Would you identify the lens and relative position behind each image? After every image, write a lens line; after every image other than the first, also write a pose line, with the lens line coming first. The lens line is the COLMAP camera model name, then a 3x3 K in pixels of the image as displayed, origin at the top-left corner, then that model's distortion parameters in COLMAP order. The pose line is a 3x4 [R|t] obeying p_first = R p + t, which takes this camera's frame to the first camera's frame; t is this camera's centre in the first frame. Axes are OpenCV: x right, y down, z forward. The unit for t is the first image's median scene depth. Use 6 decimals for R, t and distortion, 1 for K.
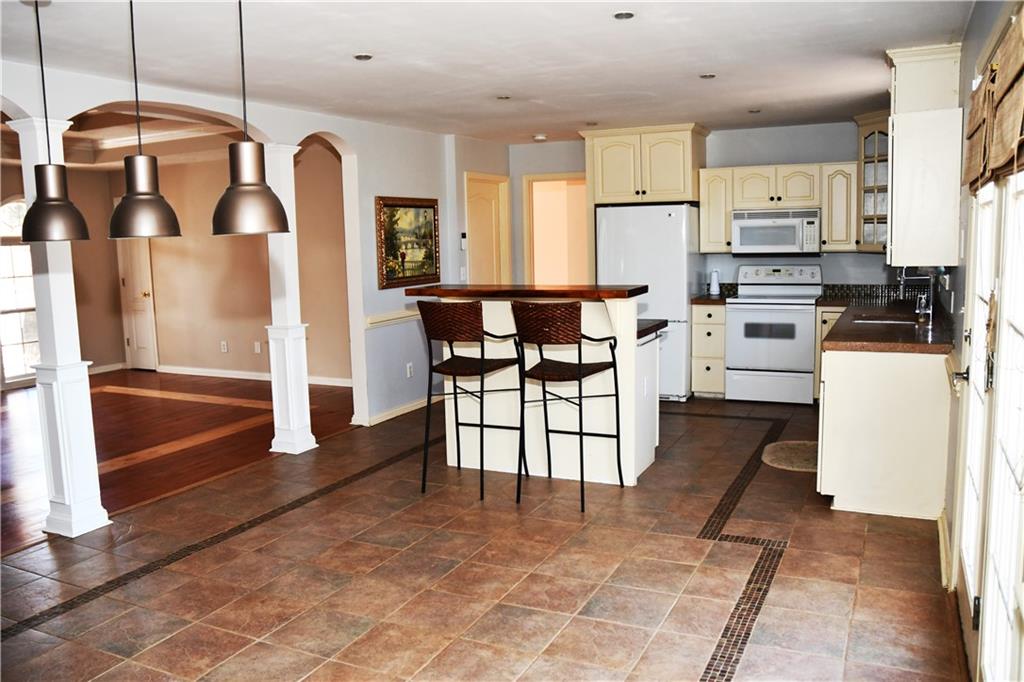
lens RADIAL K [[822.5, 0, 487.8], [0, 822.5, 356.0], [0, 0, 1]] dist [-0.186642, 0.177732]
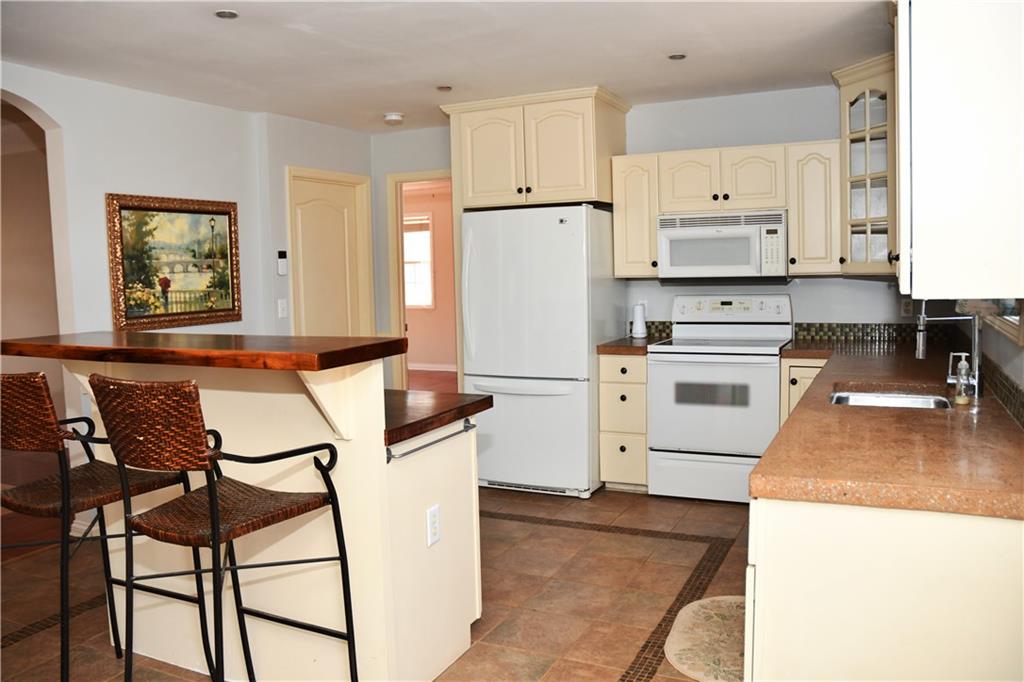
lens RADIAL K [[793.4, 0, 512.0], [0, 793.4, 341.0], [0, 0, 1]] dist [-0.176798, 0.169887]
pose [[0.999813, 0.002716, 0.019149, 0.172094], [-0.001723, 0.998661, -0.051706, -0.041183], [-0.019264, 0.051664, 0.998479, 0.355153]]
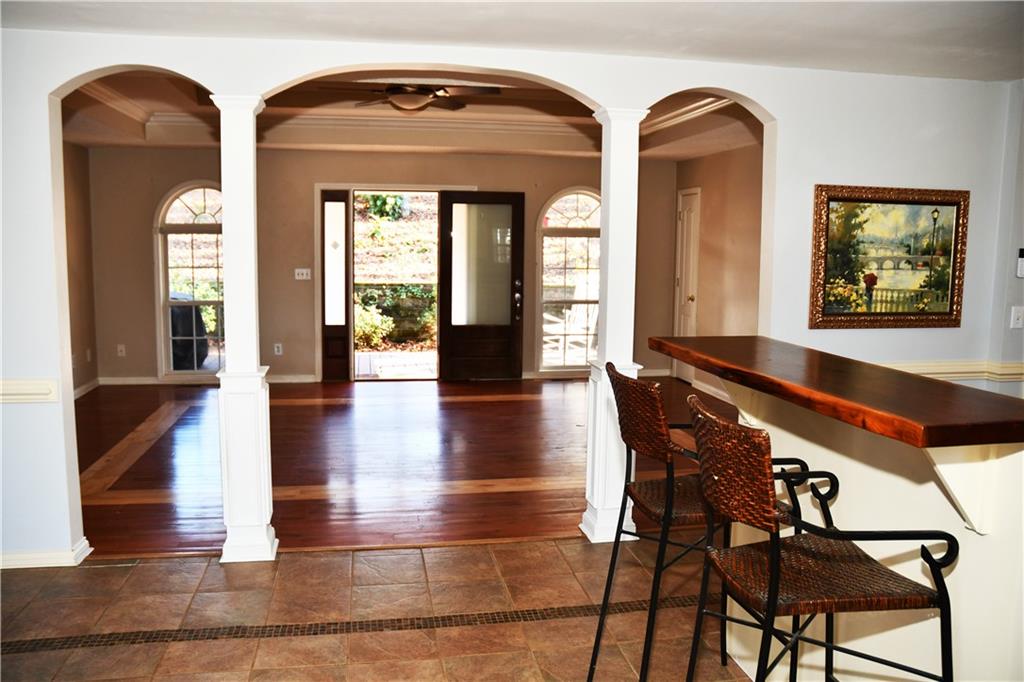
lens RADIAL K [[793.4, 0, 512.0], [0, 793.4, 341.0], [0, 0, 1]] dist [-0.176798, 0.169887]
pose [[0.606635, 0.129818, -0.784309, 0.199203], [-0.140223, 0.988582, 0.055171, -0.068993], [0.782516, 0.076510, 0.617912, 0.417307]]
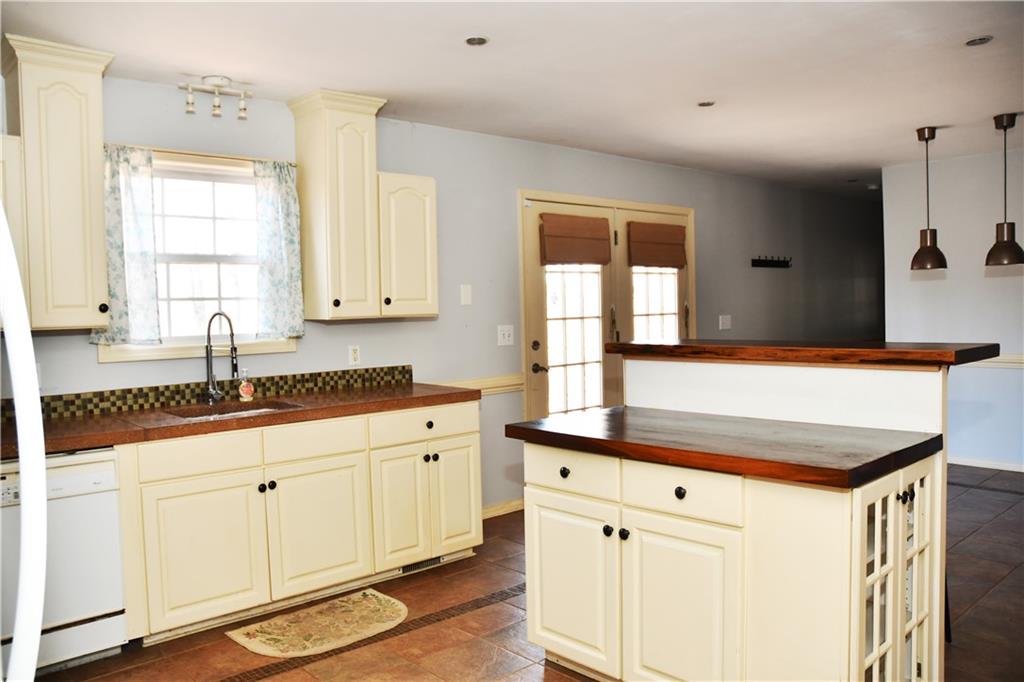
lens RADIAL K [[793.4, 0, 512.0], [0, 793.4, 341.0], [0, 0, 1]] dist [-0.176798, 0.169887]
pose [[-0.931250, 0.018230, 0.363924, 0.014709], [0.090997, 0.978738, 0.183826, -0.156424], [-0.352835, 0.204304, -0.913109, 1.130654]]
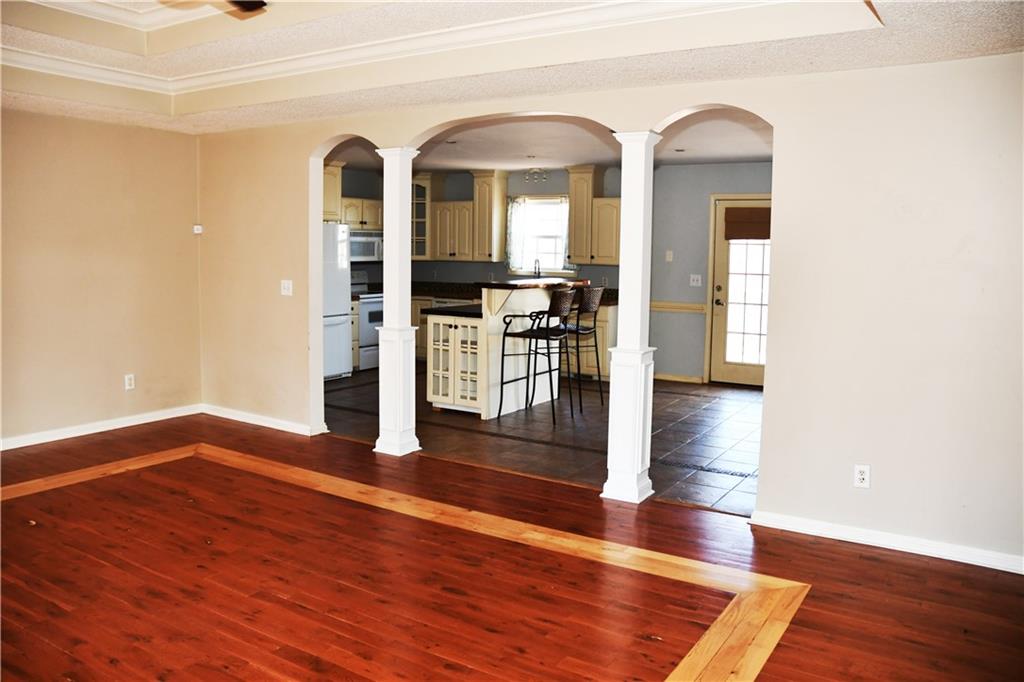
lens RADIAL K [[793.4, 0, 512.0], [0, 793.4, 341.0], [0, 0, 1]] dist [-0.176798, 0.169887]
pose [[0.090362, -0.084642, 0.992306, -1.000211], [0.127074, 0.989218, 0.072807, -0.059405], [-0.987769, 0.119517, 0.100144, 0.635372]]
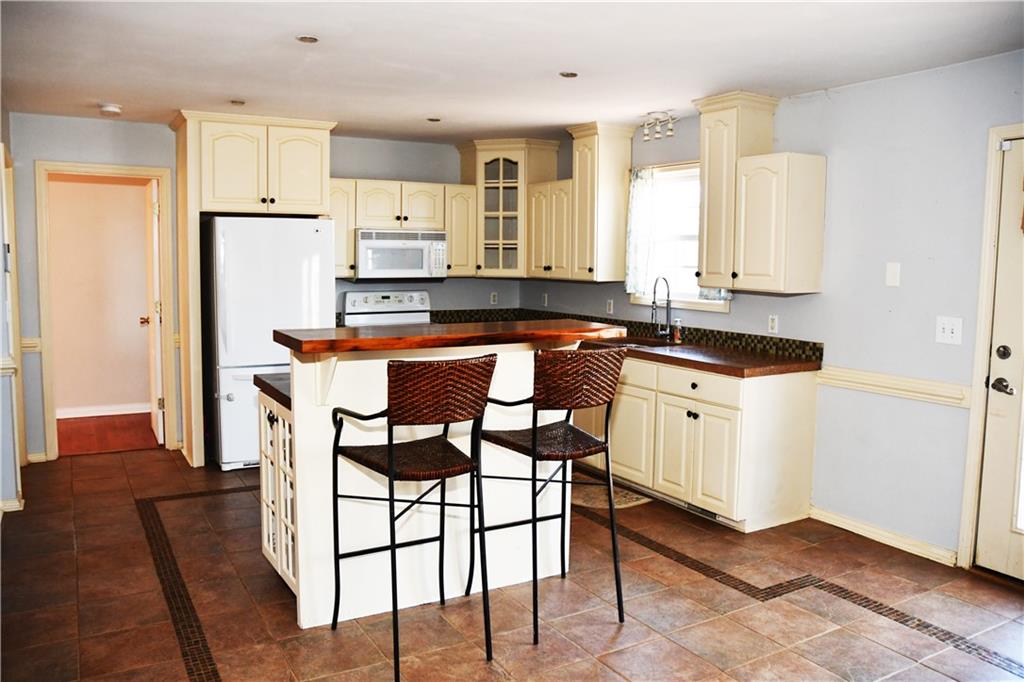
lens RADIAL K [[793.4, 0, 512.0], [0, 793.4, 341.0], [0, 0, 1]] dist [-0.176798, 0.169887]
pose [[0.543653, -0.052123, 0.837690, -0.328528], [0.092881, 0.995676, 0.001675, -0.048283], [-0.834155, 0.076895, 0.546143, 0.422628]]
